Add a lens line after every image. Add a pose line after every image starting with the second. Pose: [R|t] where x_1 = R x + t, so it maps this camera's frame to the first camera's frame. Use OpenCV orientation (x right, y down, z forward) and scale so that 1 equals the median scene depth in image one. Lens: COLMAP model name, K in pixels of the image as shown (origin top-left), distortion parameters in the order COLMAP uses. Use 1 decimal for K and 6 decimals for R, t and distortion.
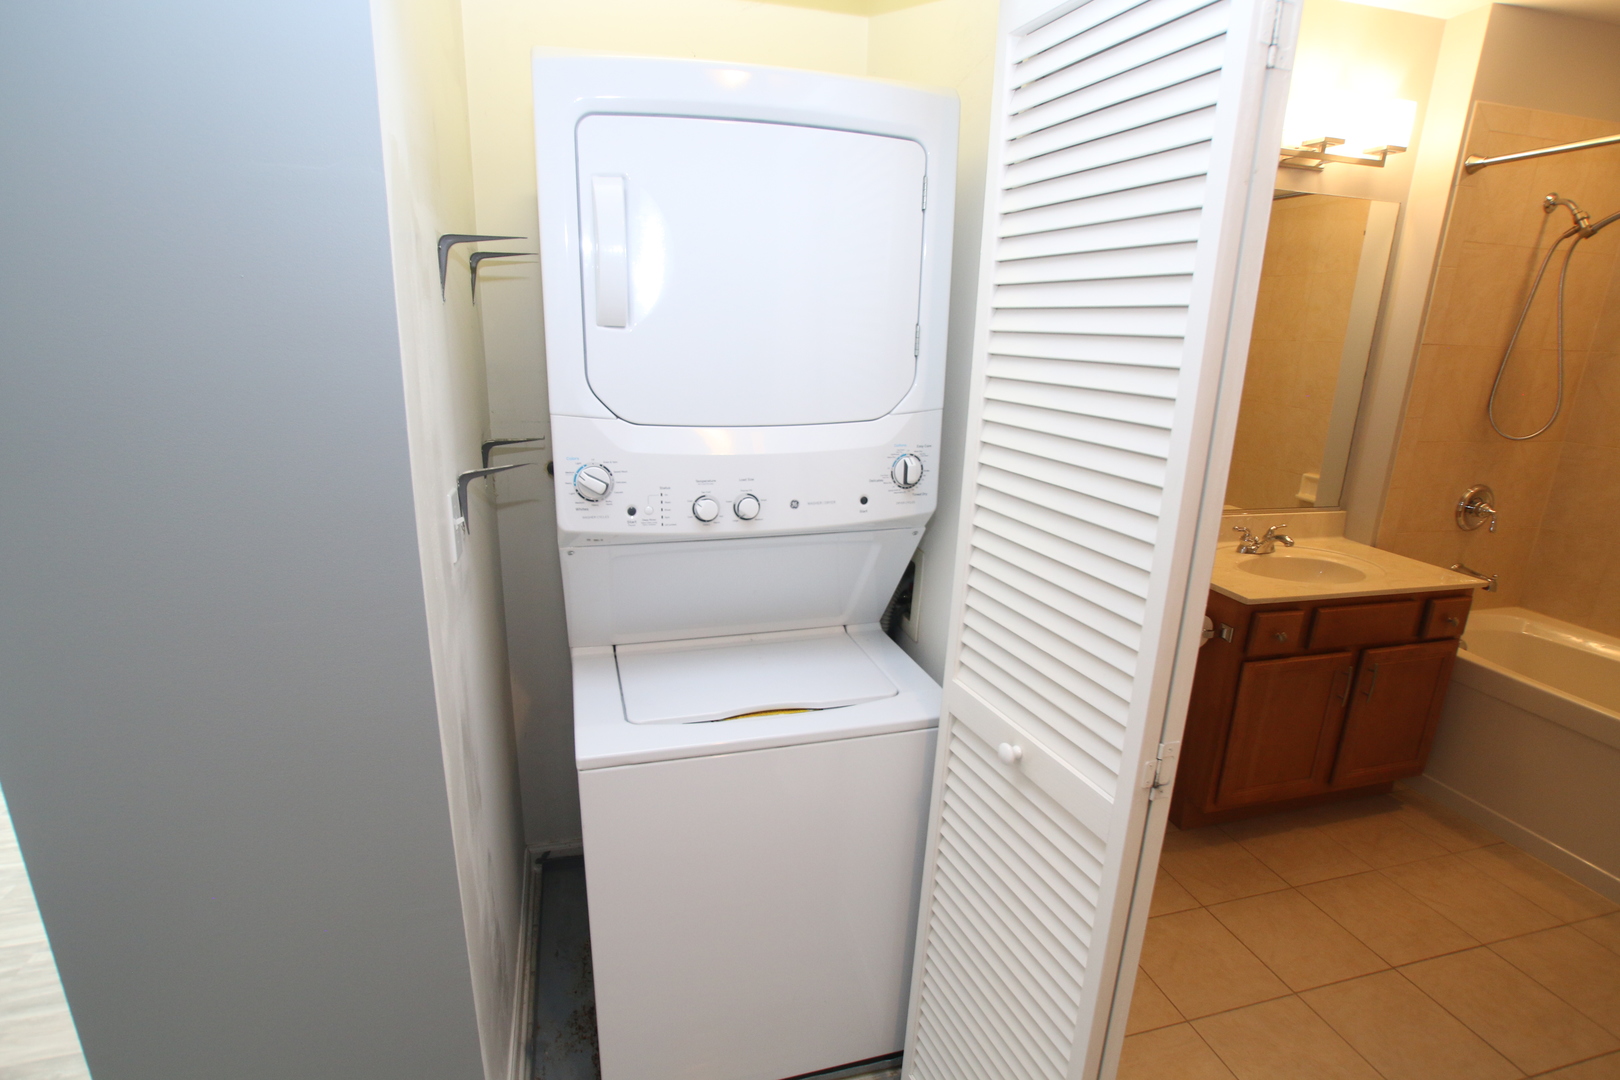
lens RADIAL K [[812.6, 0, 807.8], [0, 812.6, 552.4], [0, 0, 1]] dist [-0.066420, 0.029145]
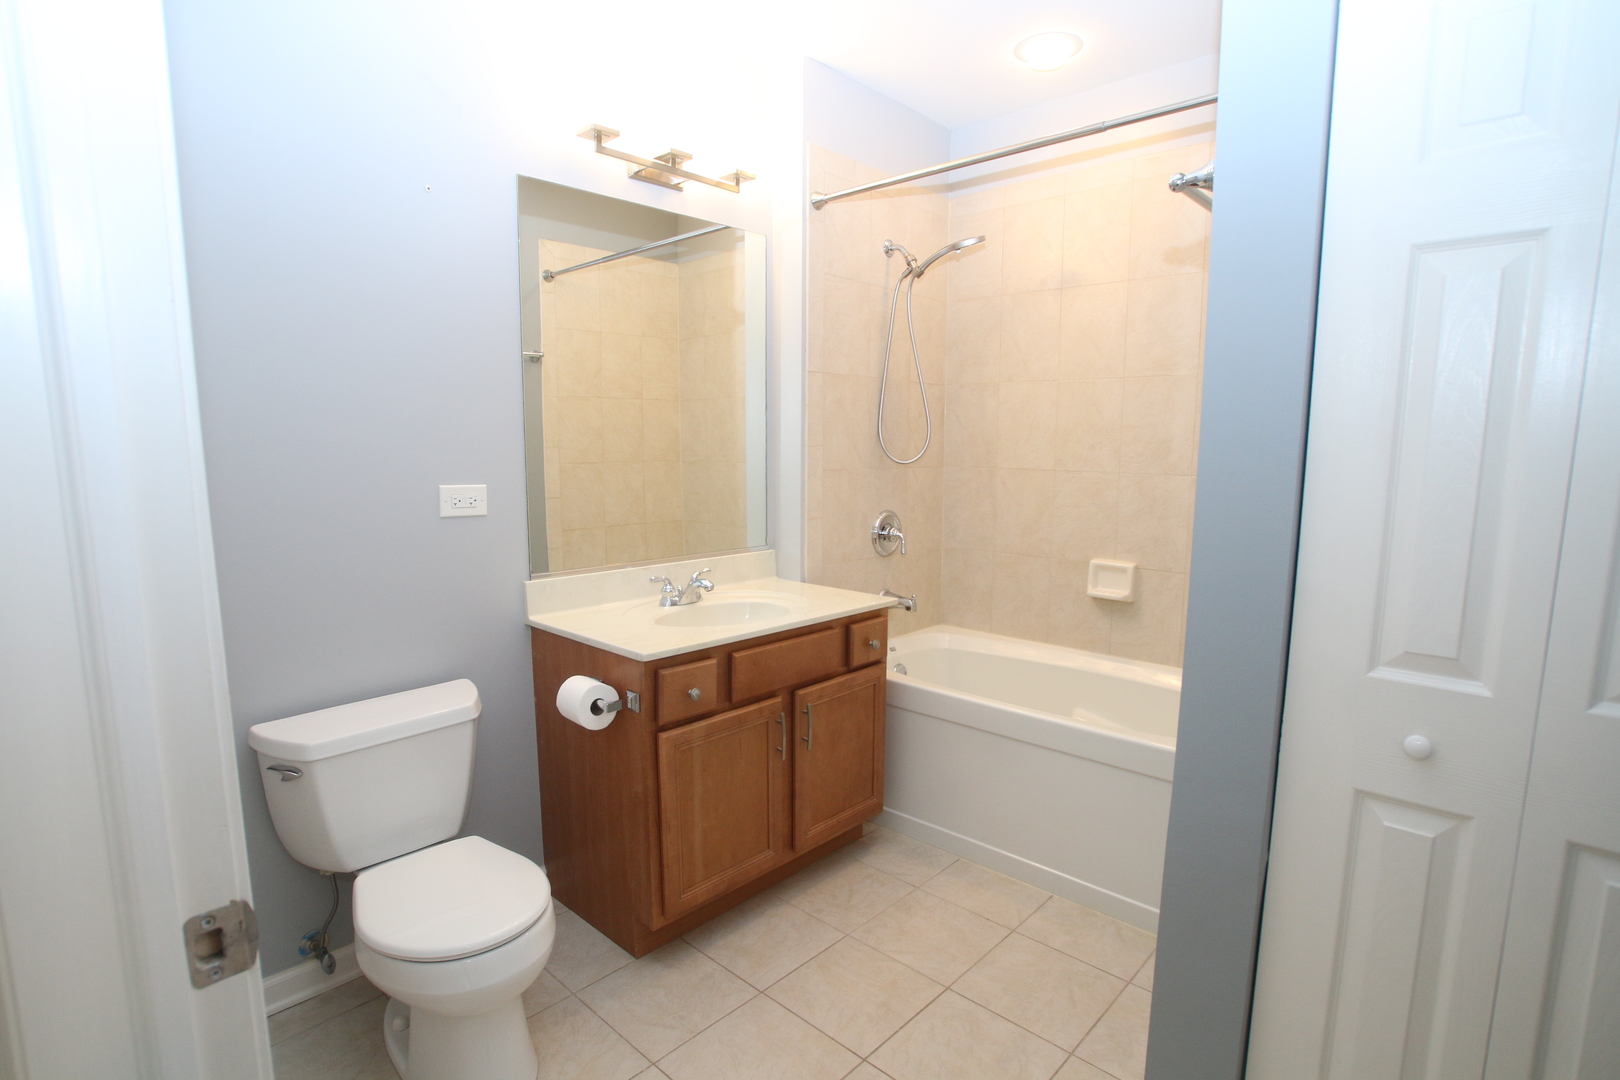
lens RADIAL K [[812.6, 0, 808.8], [0, 812.6, 549.0], [0, 0, 1]] dist [-0.066420, 0.029145]
pose [[0.852082, -0.095735, 0.514579, 0.248721], [0.164196, 0.982394, -0.089121, 0.047468], [-0.496988, 0.160430, 0.852799, 0.174311]]
